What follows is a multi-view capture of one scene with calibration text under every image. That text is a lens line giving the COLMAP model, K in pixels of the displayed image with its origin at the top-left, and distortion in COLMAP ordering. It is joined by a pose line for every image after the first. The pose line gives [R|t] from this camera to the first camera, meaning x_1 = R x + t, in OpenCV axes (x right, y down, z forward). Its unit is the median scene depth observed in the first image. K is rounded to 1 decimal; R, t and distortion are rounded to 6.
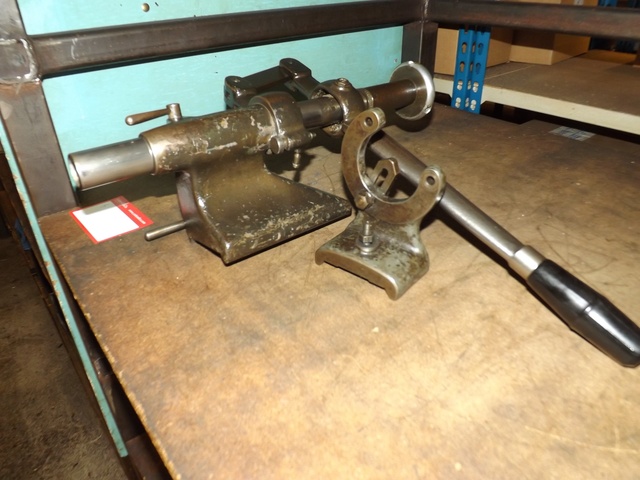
lens RADIAL K [[447.6, 0, 323.4], [0, 447.6, 240.2], [0, 0, 1]] dist [-0.054229, 0.002181]
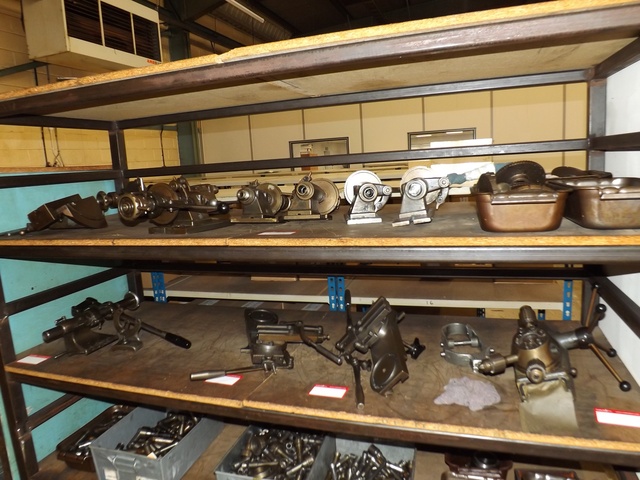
lens RADIAL K [[447.6, 0, 323.4], [0, 447.6, 240.2], [0, 0, 1]] dist [-0.054229, 0.002181]
pose [[0.839609, -0.111690, 0.531585, -0.310532], [0.314887, 0.897499, -0.308774, 0.748512], [-0.442610, 0.426638, 0.788718, -2.492943]]
